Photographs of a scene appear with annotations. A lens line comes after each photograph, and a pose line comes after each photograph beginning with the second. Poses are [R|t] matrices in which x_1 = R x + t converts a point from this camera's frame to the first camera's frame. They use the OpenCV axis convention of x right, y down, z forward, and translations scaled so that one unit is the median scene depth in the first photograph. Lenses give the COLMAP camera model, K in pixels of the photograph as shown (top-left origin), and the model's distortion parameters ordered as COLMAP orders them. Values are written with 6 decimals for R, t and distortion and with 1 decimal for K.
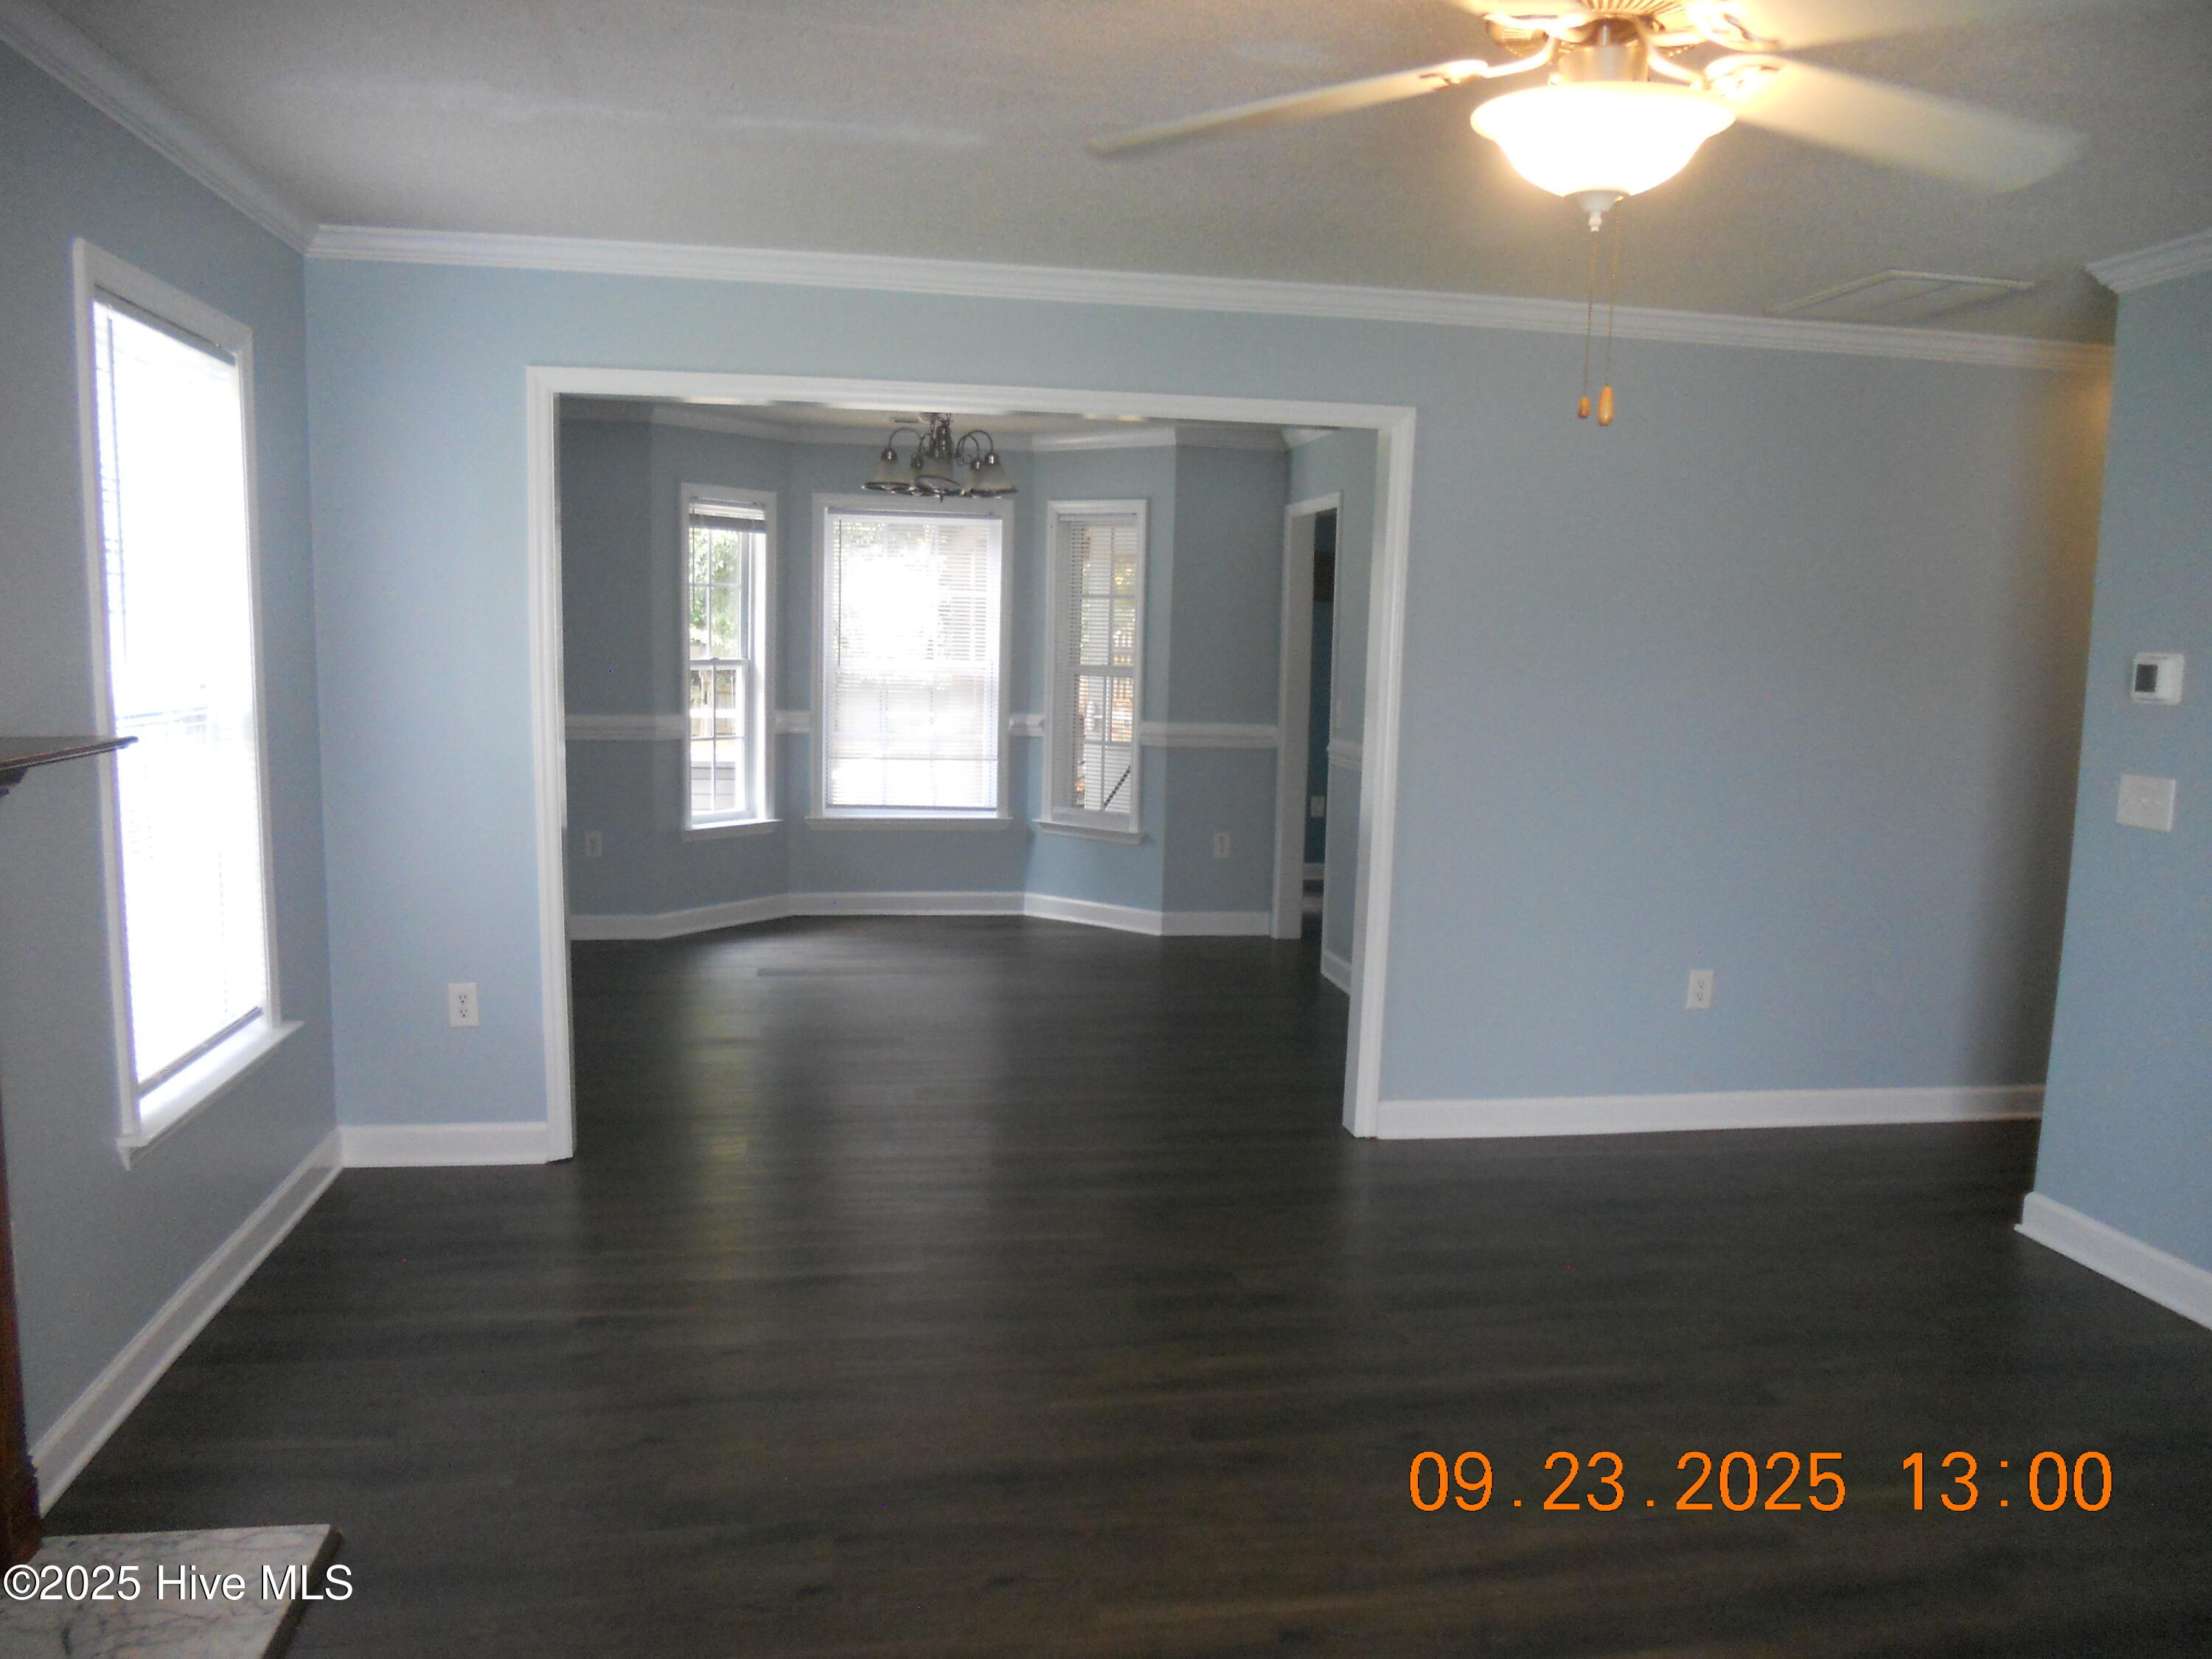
lens RADIAL K [[1658.7, 0, 1111.7], [0, 1658.7, 839.8], [0, 0, 1]] dist [-0.066746, 0.000846]
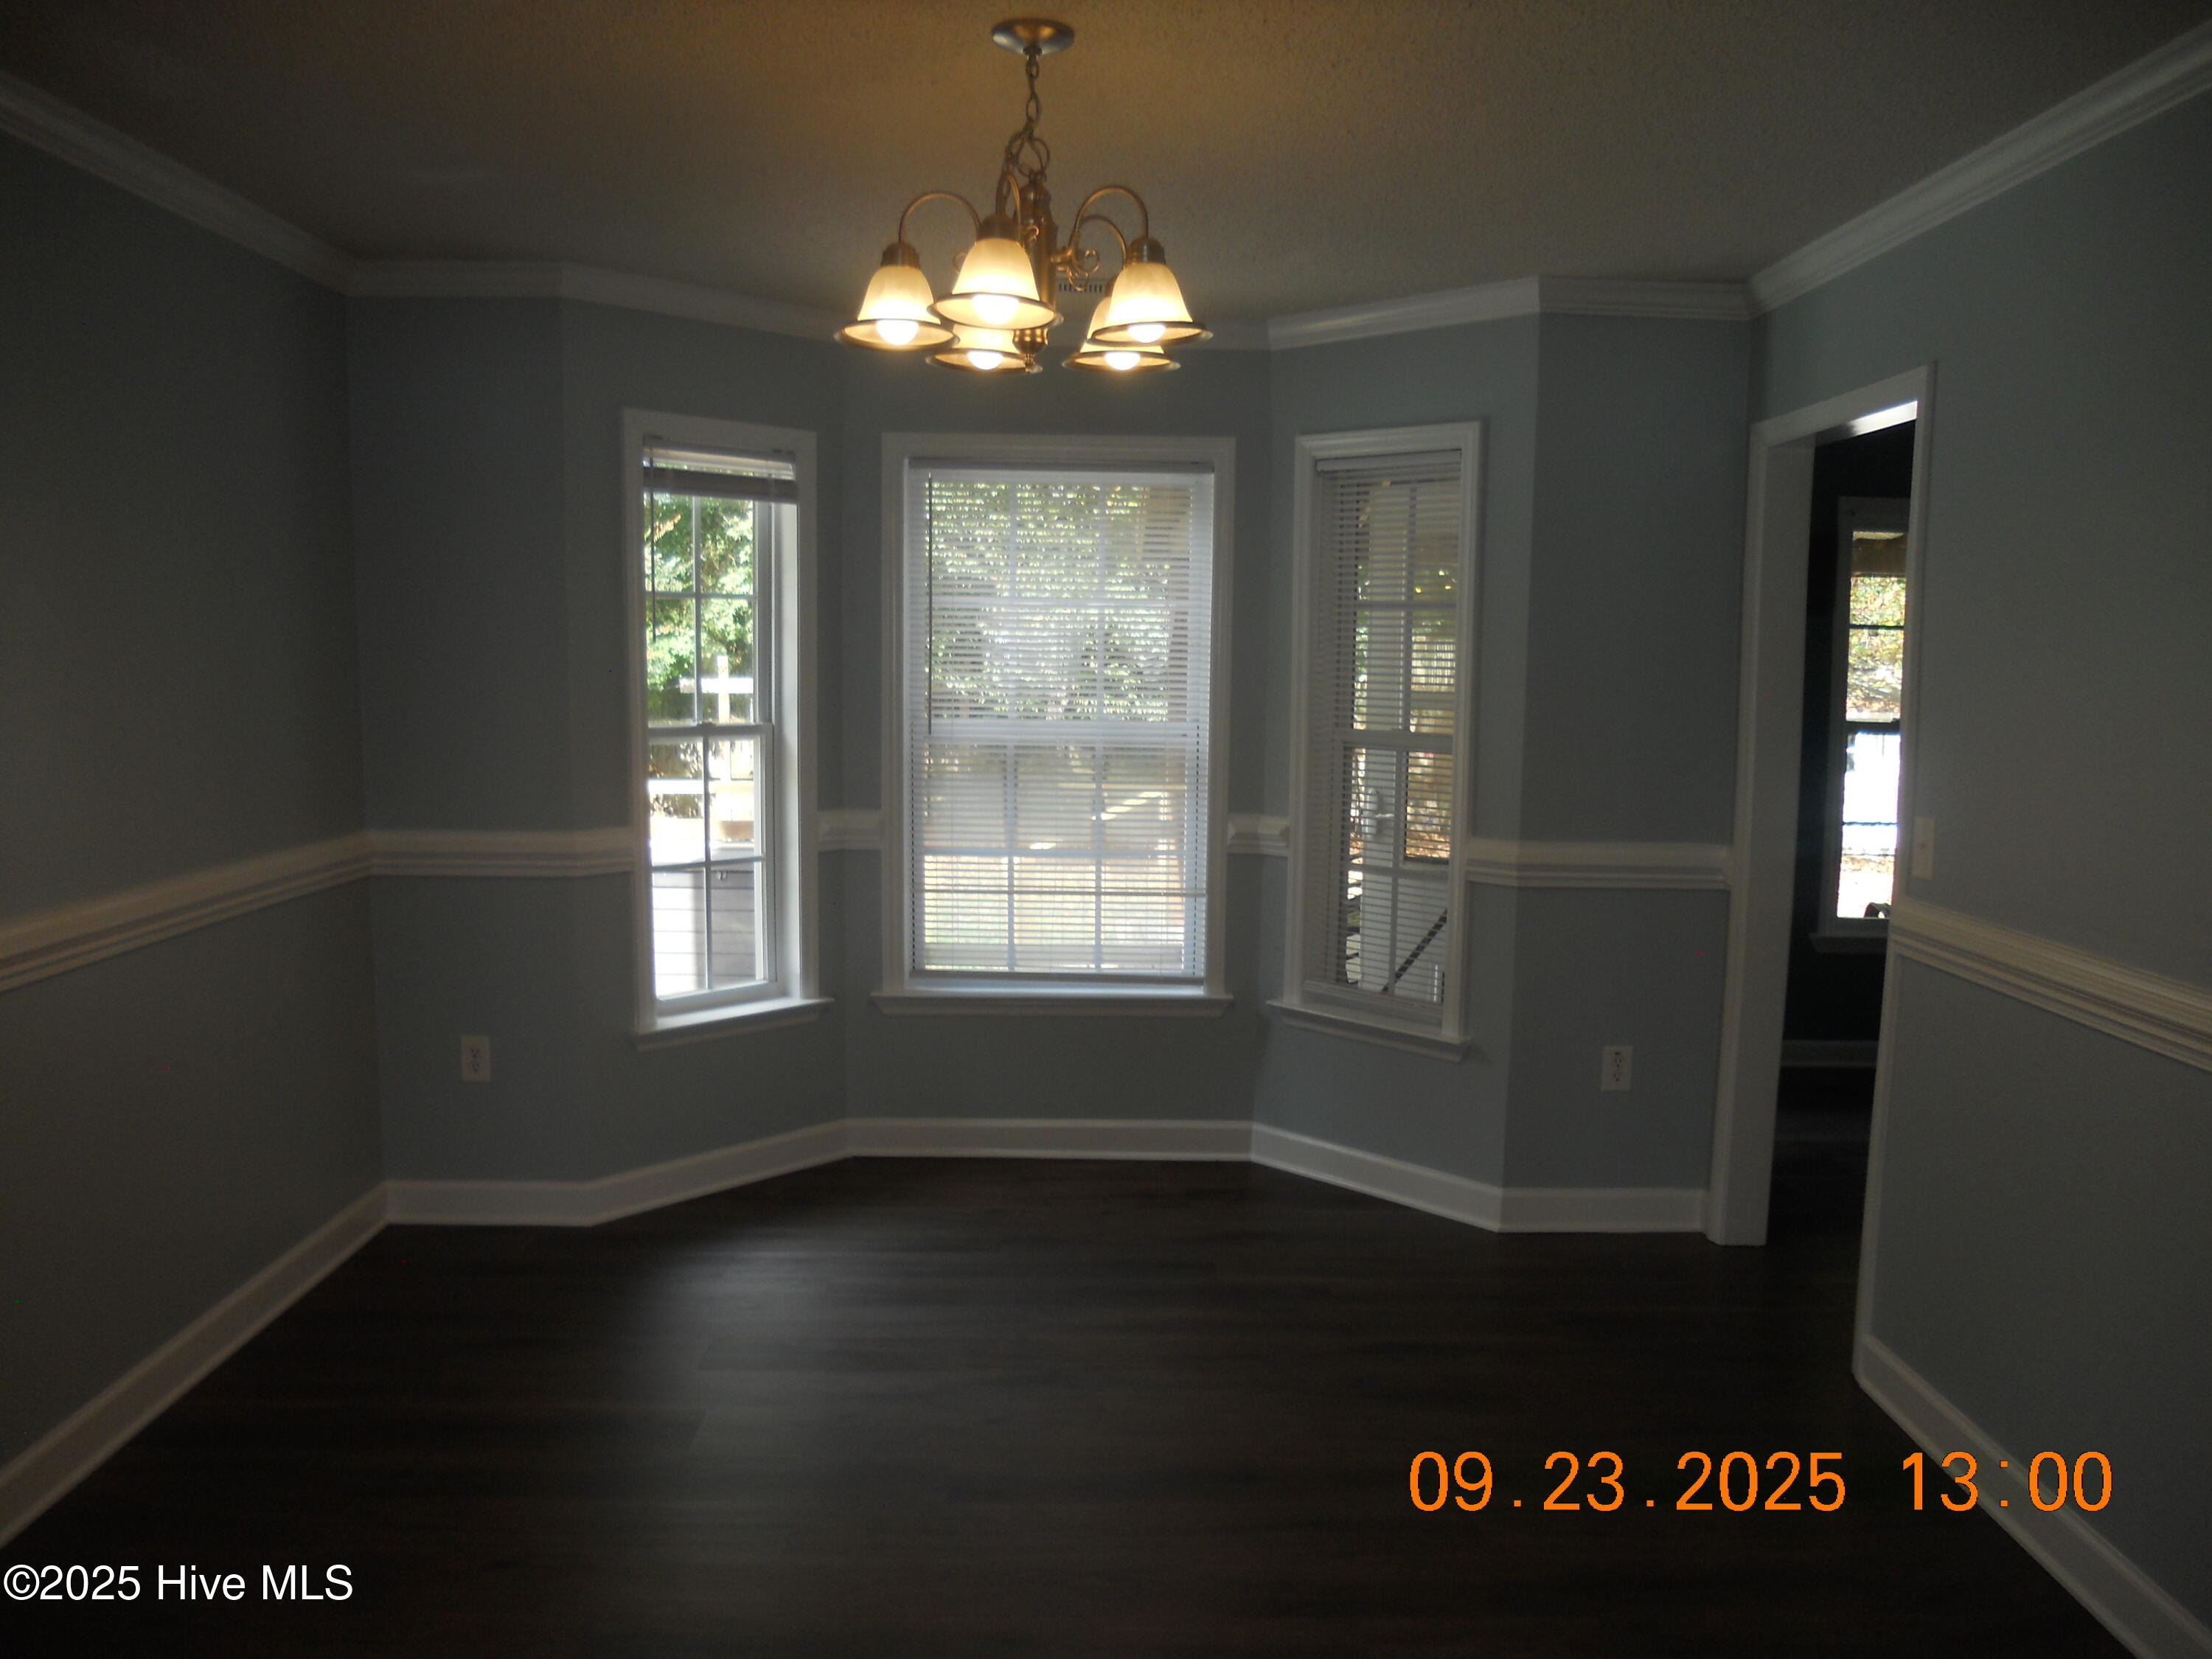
lens RADIAL K [[1658.7, 0, 1111.7], [0, 1658.7, 839.8], [0, 0, 1]] dist [-0.066746, 0.000846]
pose [[0.986912, 0.005461, -0.161168, -0.009739], [-0.008508, 0.999798, -0.018222, -0.058930], [0.161036, 0.019355, 0.986759, 0.447536]]
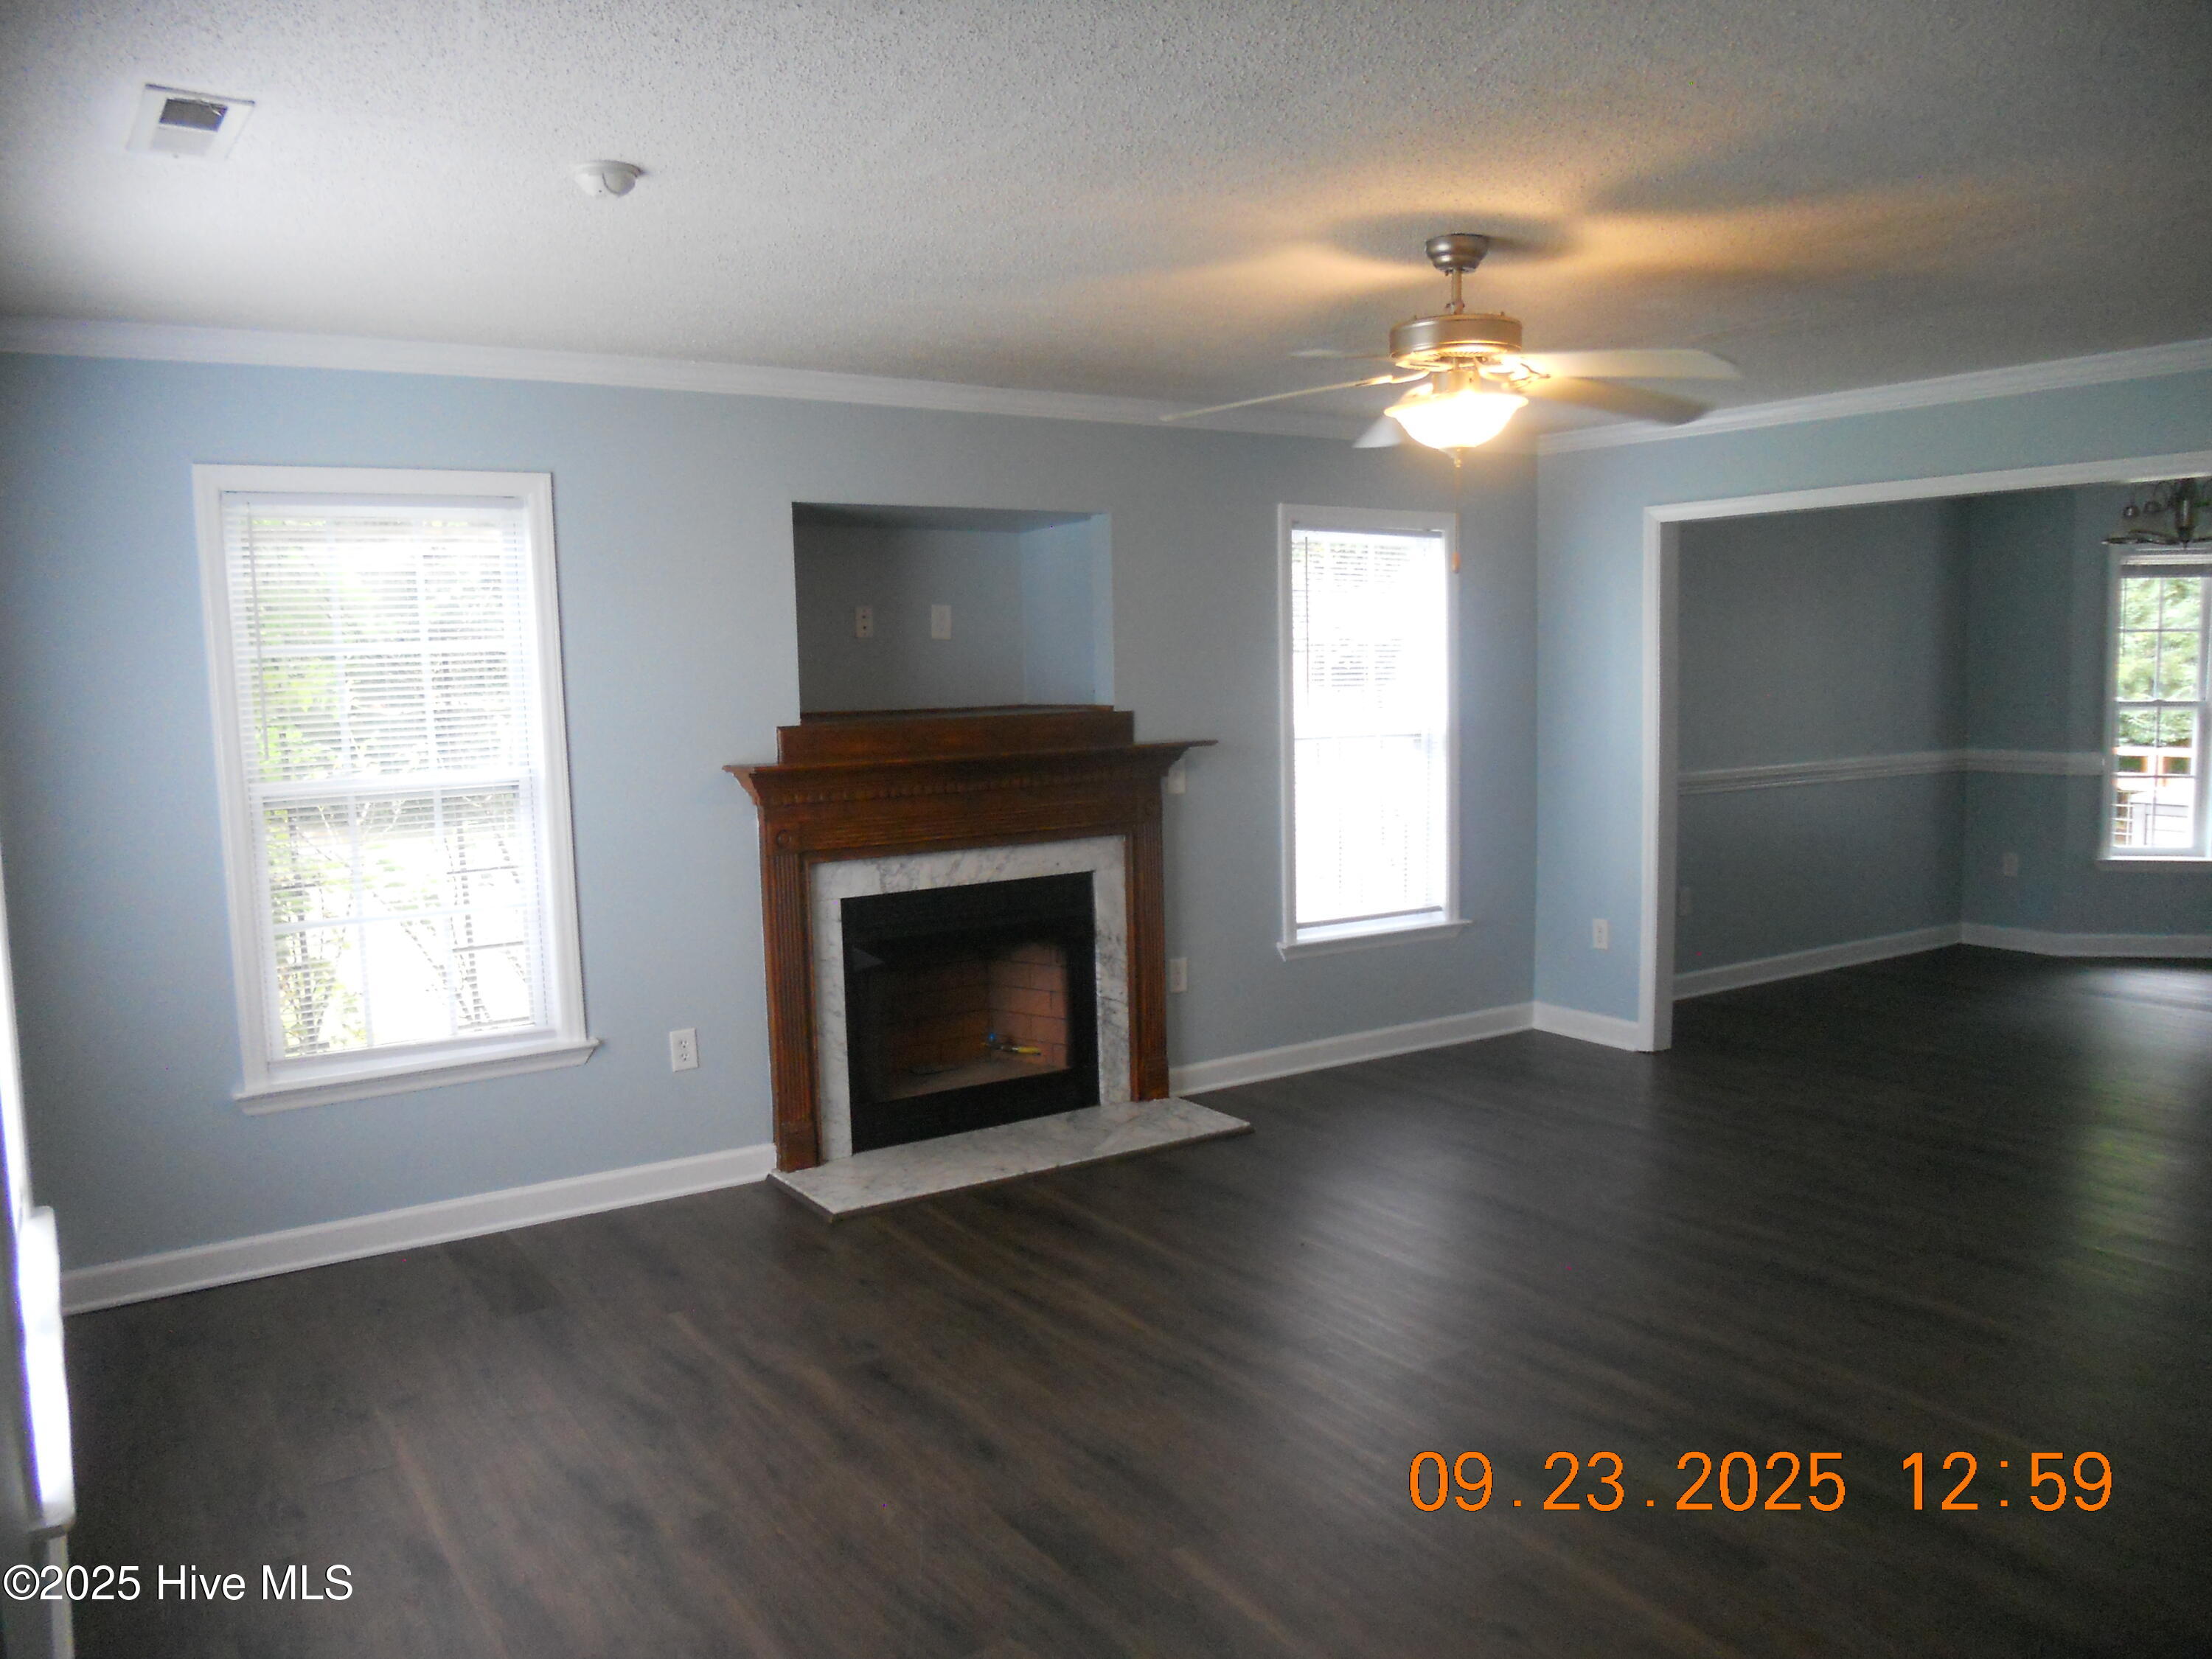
lens RADIAL K [[1658.7, 0, 1111.7], [0, 1658.7, 839.8], [0, 0, 1]] dist [-0.066746, 0.000846]
pose [[0.377134, 0.076096, -0.923027, 0.446671], [-0.091968, 0.994770, 0.044434, -0.006110], [0.921581, 0.068131, 0.382160, 0.004835]]
